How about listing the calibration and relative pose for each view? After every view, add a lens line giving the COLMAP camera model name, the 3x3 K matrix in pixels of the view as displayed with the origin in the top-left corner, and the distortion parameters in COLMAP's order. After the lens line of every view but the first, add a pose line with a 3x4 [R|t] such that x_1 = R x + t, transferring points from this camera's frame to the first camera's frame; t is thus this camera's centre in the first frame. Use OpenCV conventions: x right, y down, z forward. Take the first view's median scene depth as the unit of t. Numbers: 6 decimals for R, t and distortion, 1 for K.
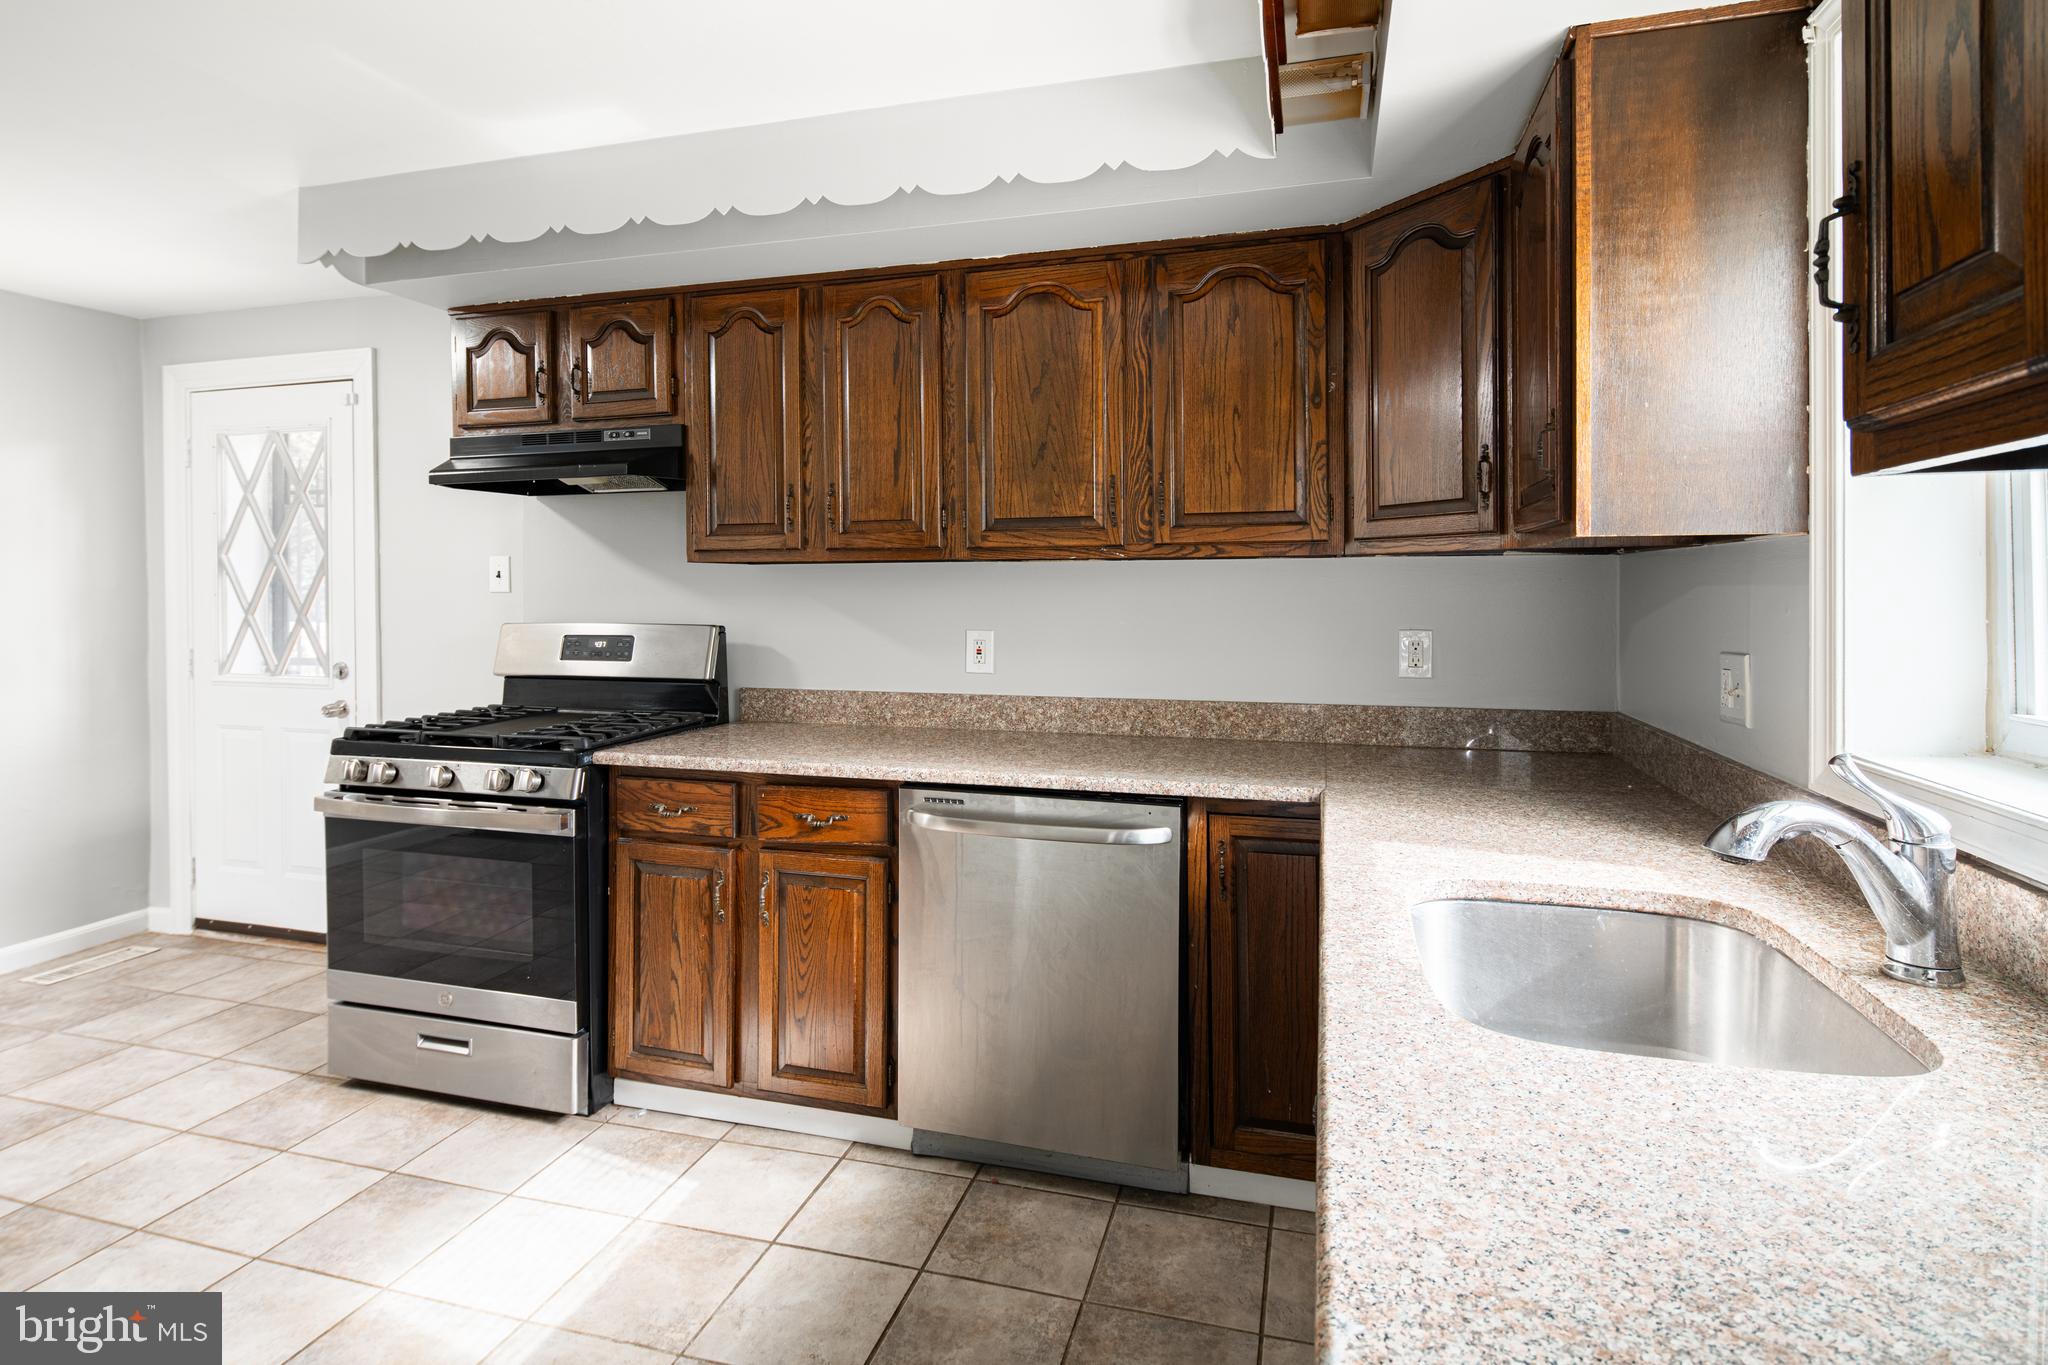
lens RADIAL K [[1000.8, 0, 1034.1], [0, 1000.8, 591.6], [0, 0, 1]] dist [0.006421, -0.004044]
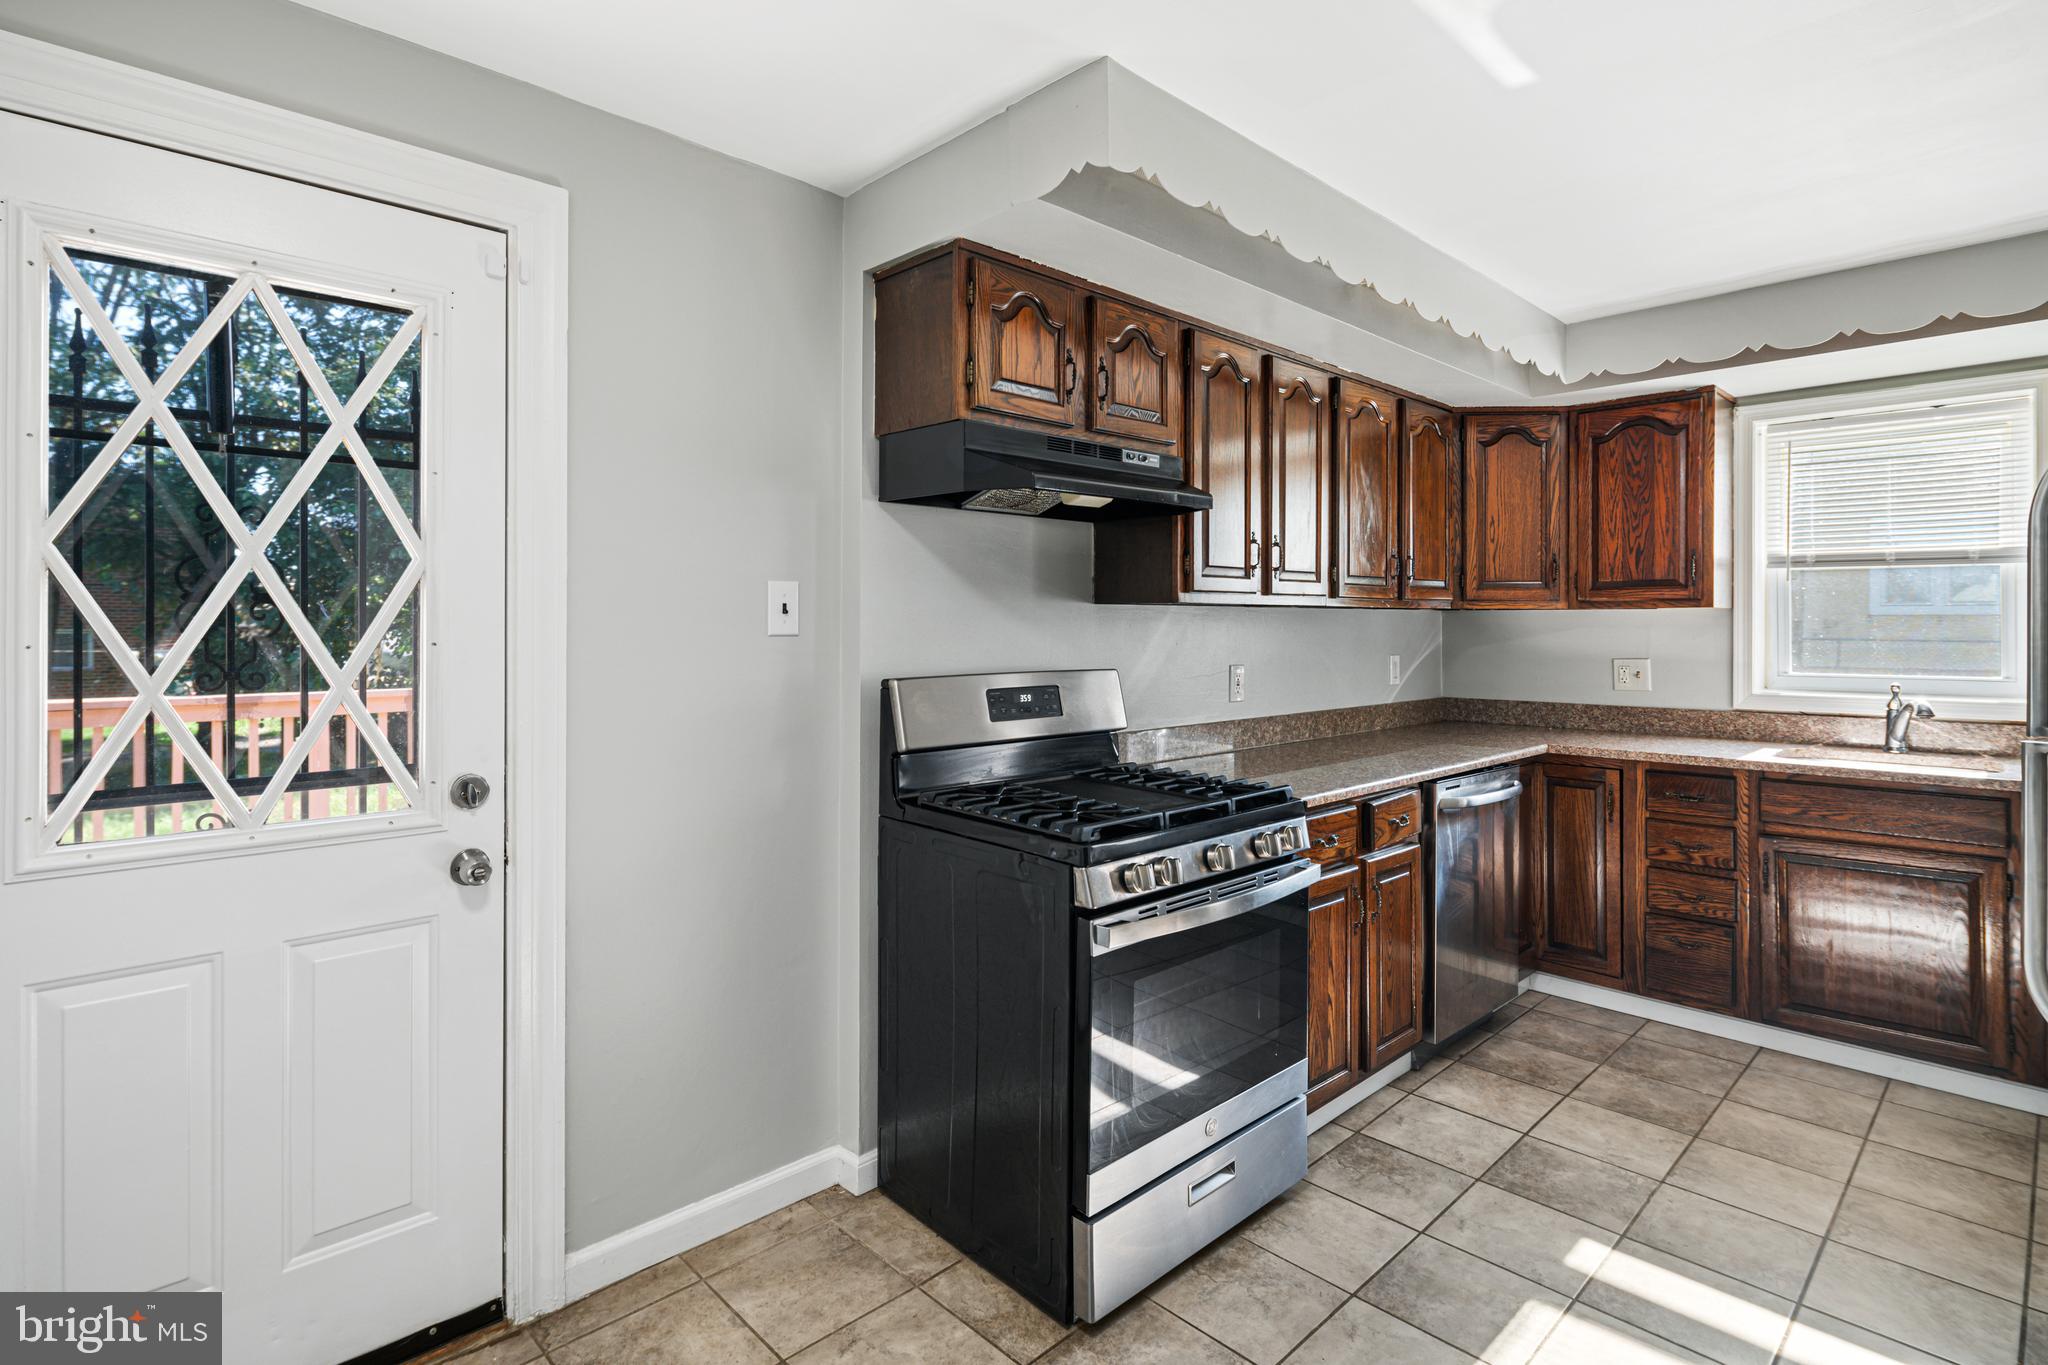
lens RADIAL K [[1000.8, 0, 988.7], [0, 1000.8, 626.0], [0, 0, 1]] dist [0.006421, -0.004044]
pose [[0.536433, 0.001537, 0.843941, -1.338575], [0.001641, 0.999995, -0.002864, -0.004788], [-0.843941, 0.002921, 0.536428, 0.687600]]
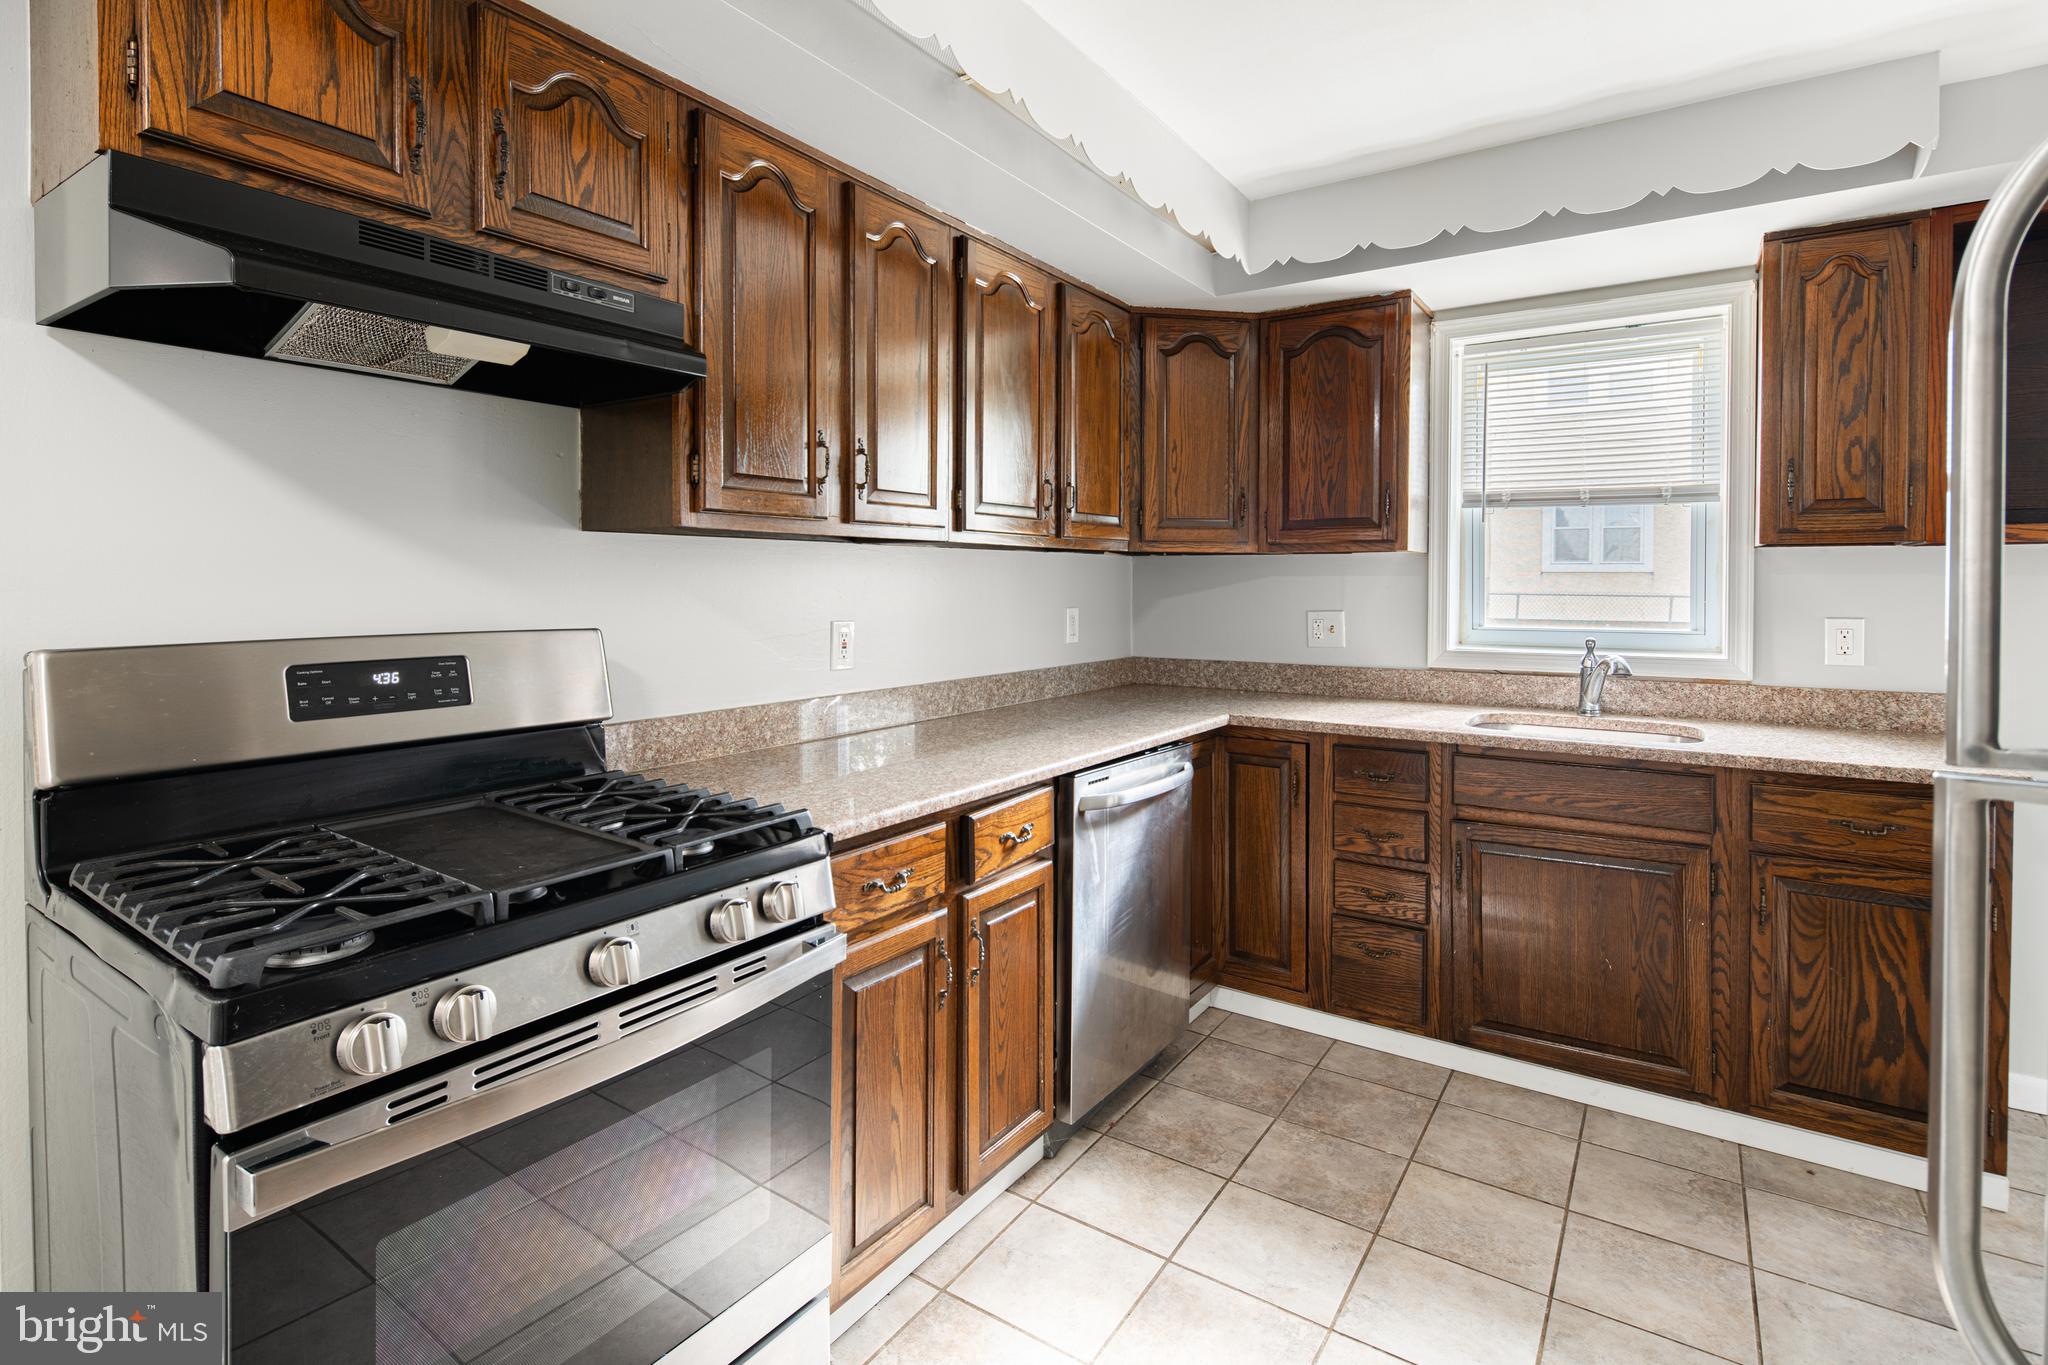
lens RADIAL K [[1000.8, 0, 978.5], [0, 1000.8, 595.8], [0, 0, 1]] dist [0.006421, -0.004044]
pose [[0.346801, -0.010246, 0.937883, -0.932822], [0.000155, 0.999941, 0.010866, 0.007692], [-0.937939, -0.003623, 0.346782, 0.651891]]
